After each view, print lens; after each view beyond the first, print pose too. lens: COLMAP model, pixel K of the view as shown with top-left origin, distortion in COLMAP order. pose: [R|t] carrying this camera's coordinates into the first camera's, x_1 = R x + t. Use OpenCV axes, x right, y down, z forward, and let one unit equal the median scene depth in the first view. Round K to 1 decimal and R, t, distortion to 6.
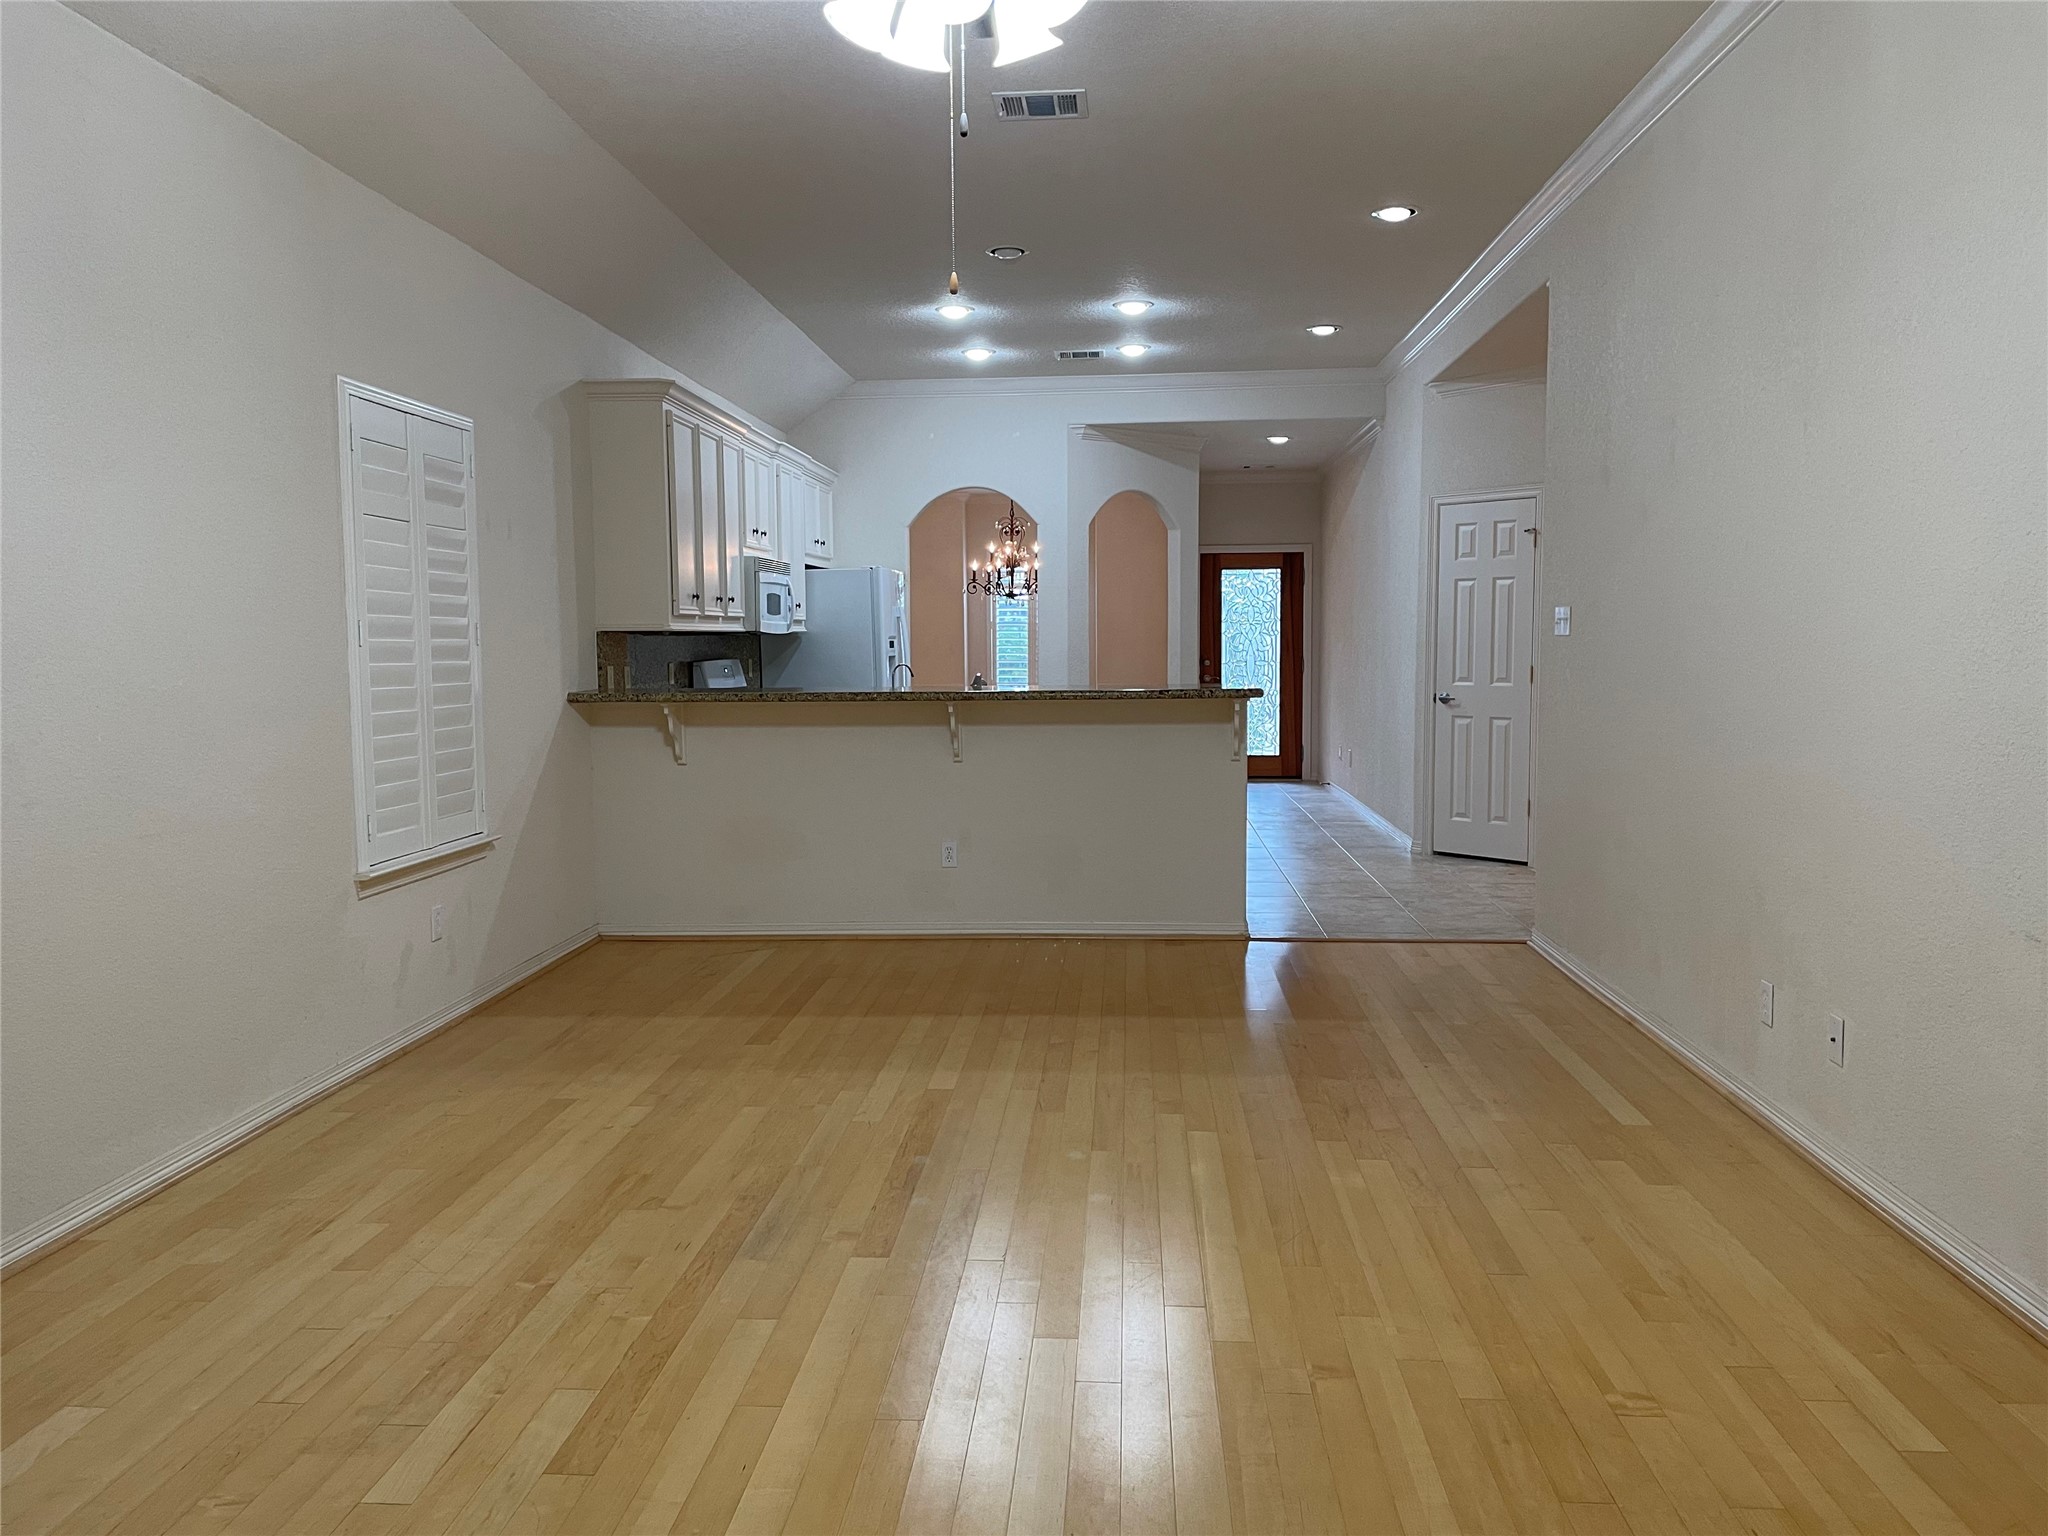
lens RADIAL K [[1539.3, 0, 1023.0], [0, 1539.3, 752.5], [0, 0, 1]] dist [0.098903, -0.124984]
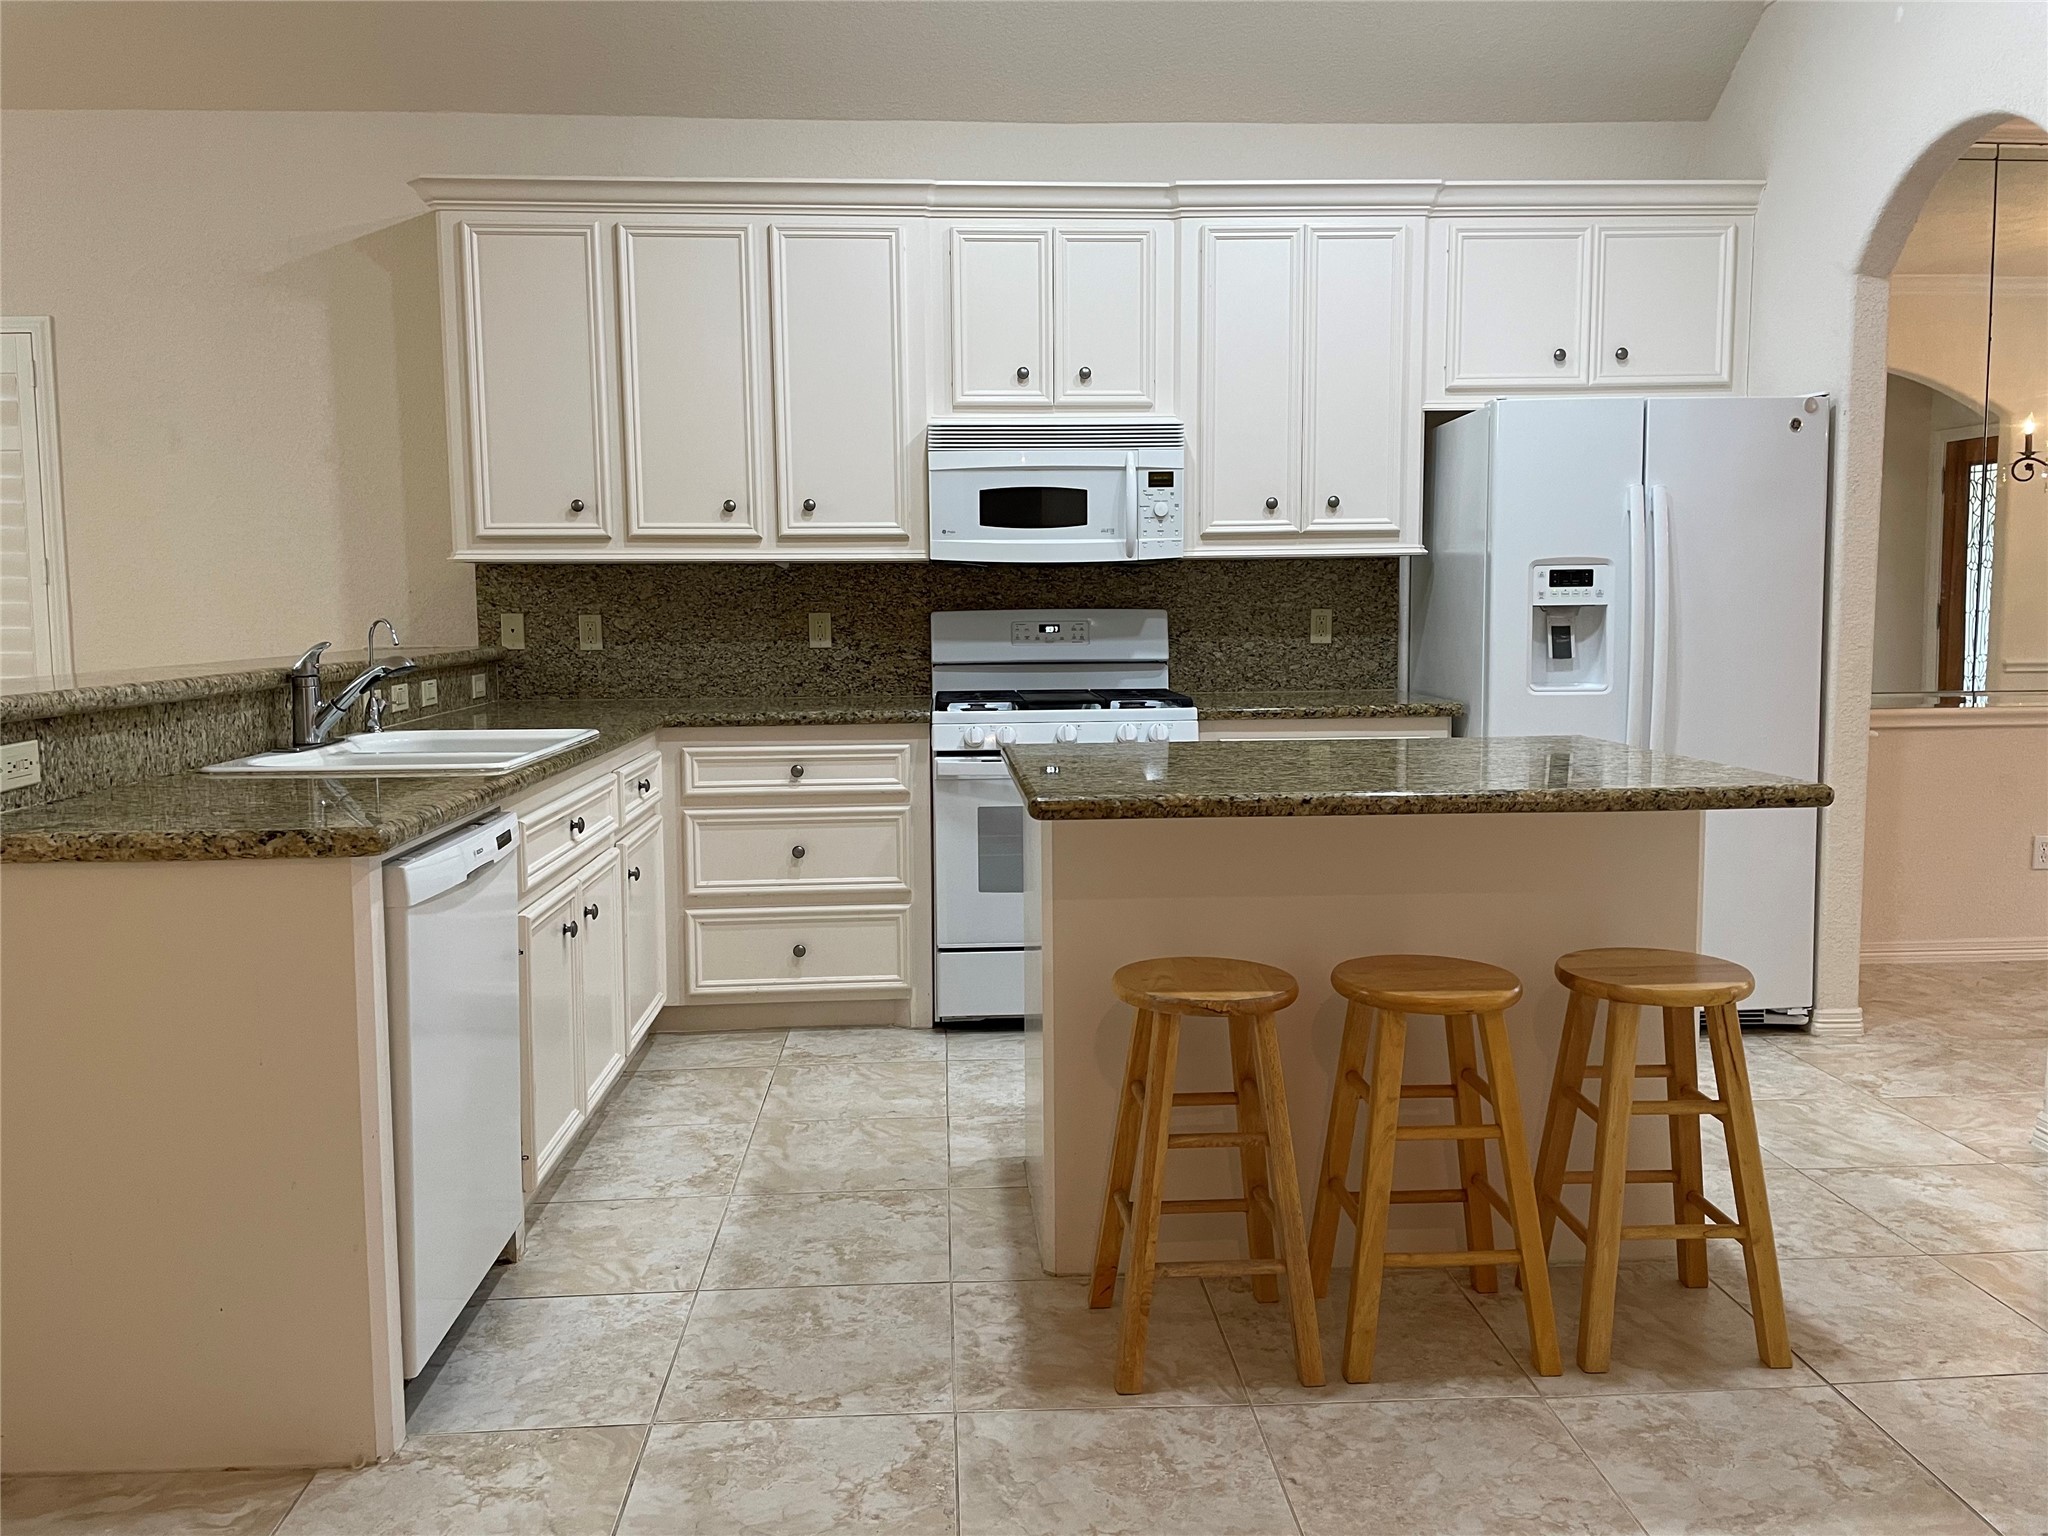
lens RADIAL K [[1539.3, 0, 1023.0], [0, 1539.3, 752.5], [0, 0, 1]] dist [0.098903, -0.124984]
pose [[0.114004, 0.106267, -0.987781, 0.325161], [-0.067096, 0.992816, 0.099064, -0.055133], [0.991212, 0.054982, 0.120315, 0.804183]]
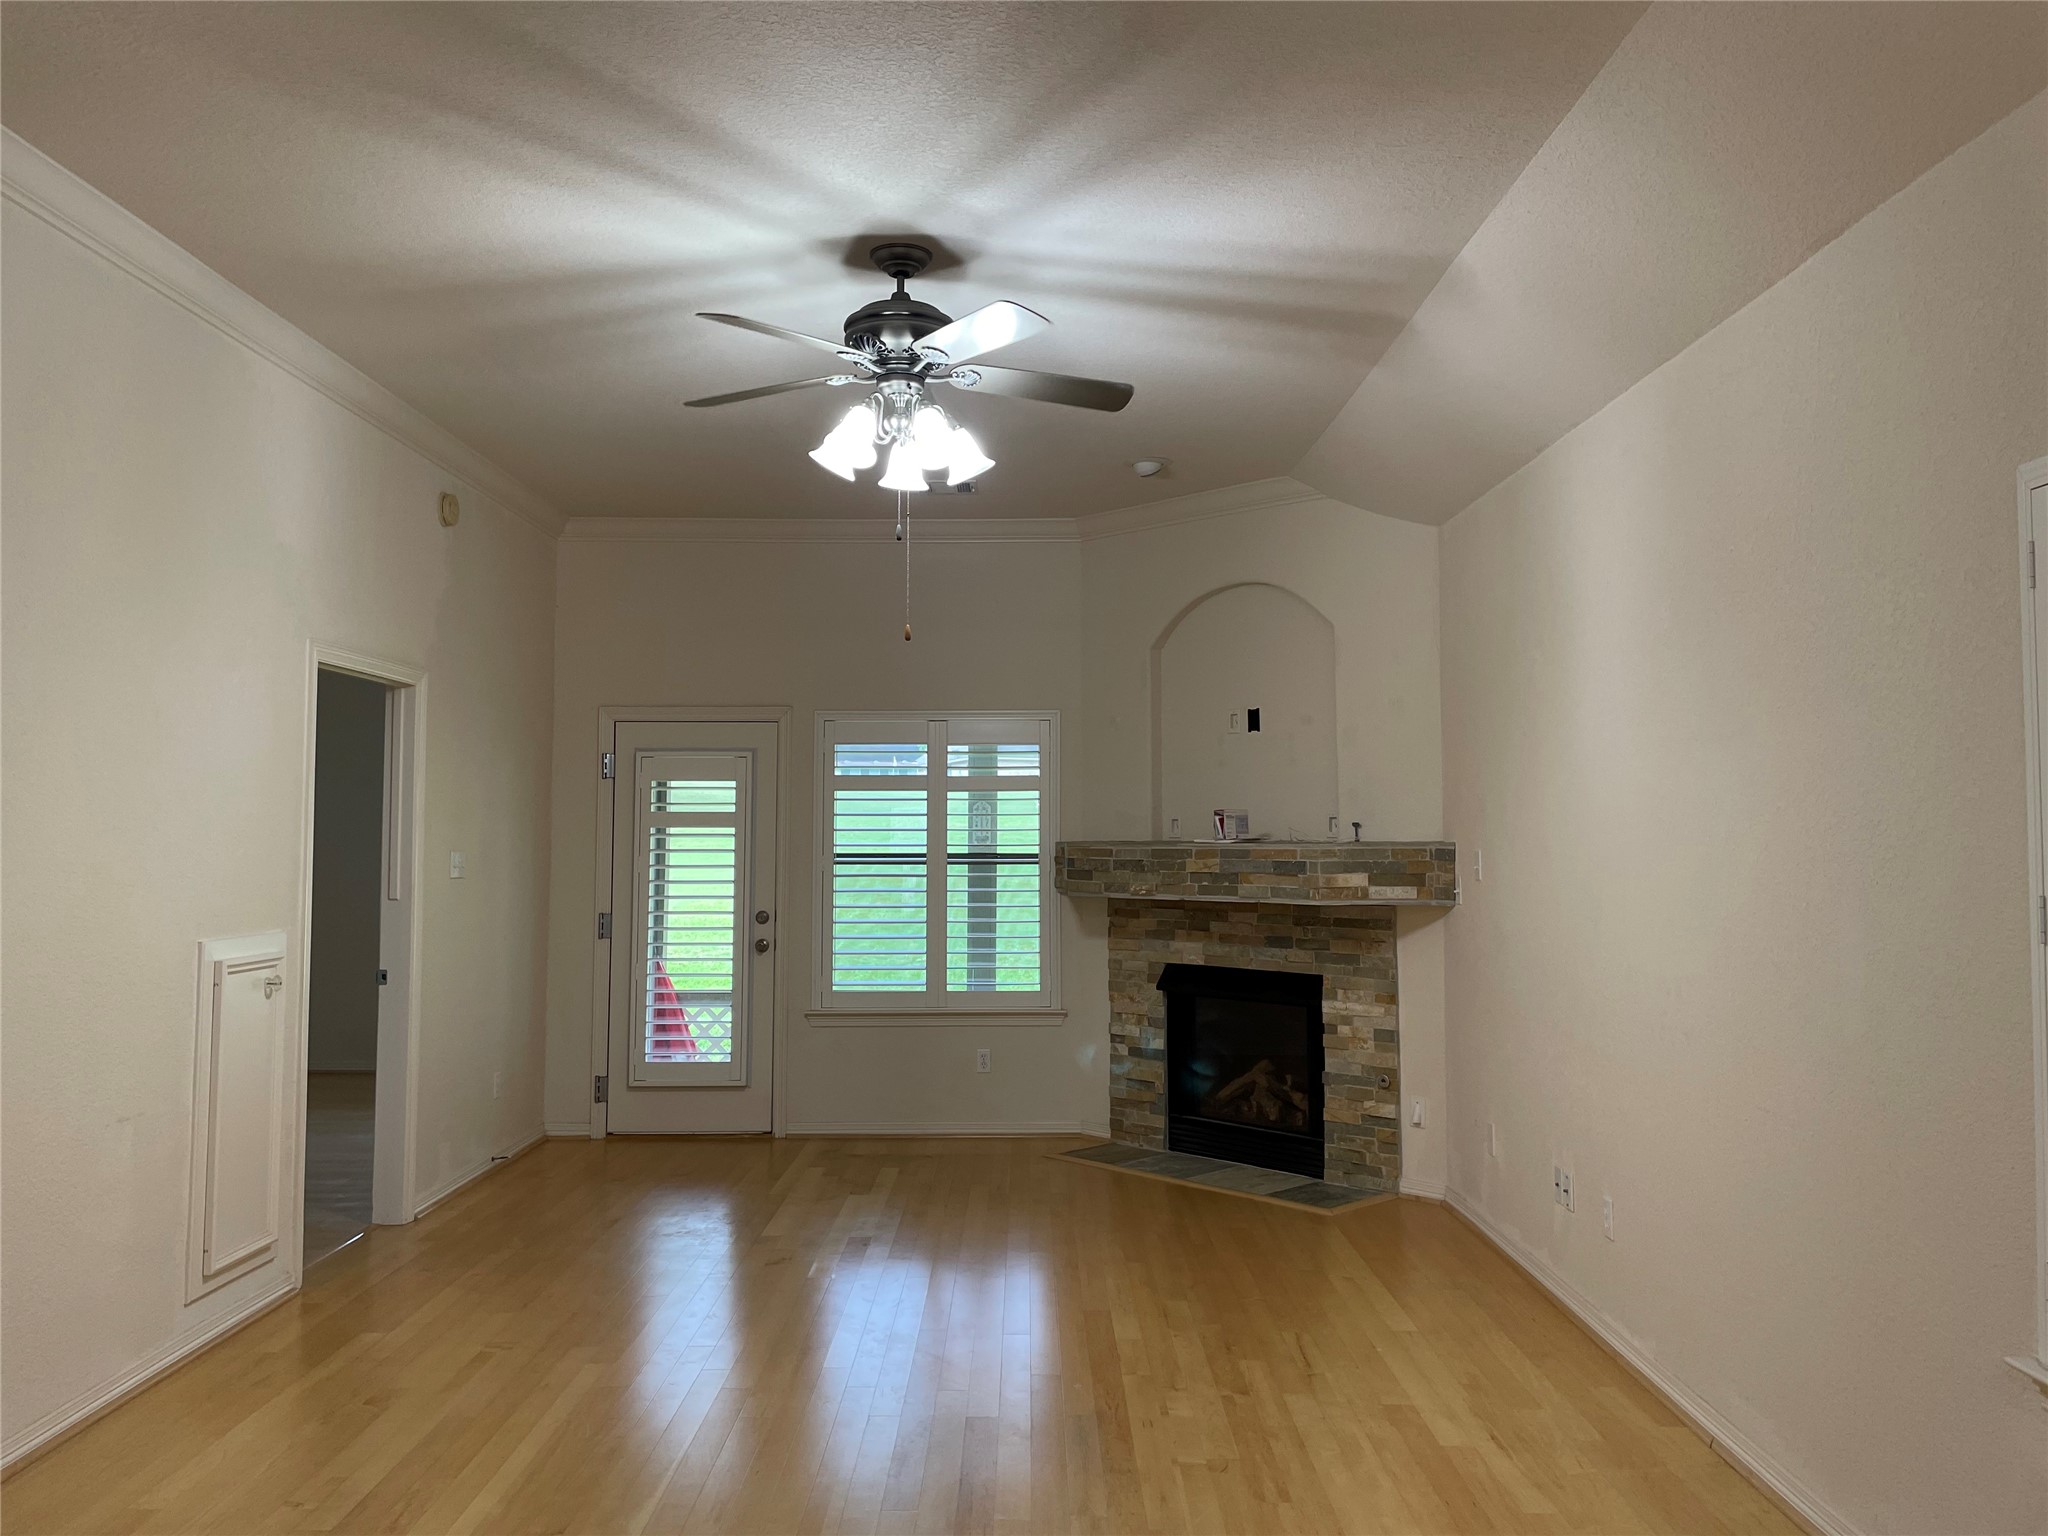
lens RADIAL K [[1539.3, 0, 1023.0], [0, 1539.3, 752.5], [0, 0, 1]] dist [0.098903, -0.124984]
pose [[-0.997451, 0.002579, -0.071307, -0.015395], [0.000905, 0.999723, 0.023500, -0.070384], [0.071348, 0.023375, -0.997178, 0.724381]]
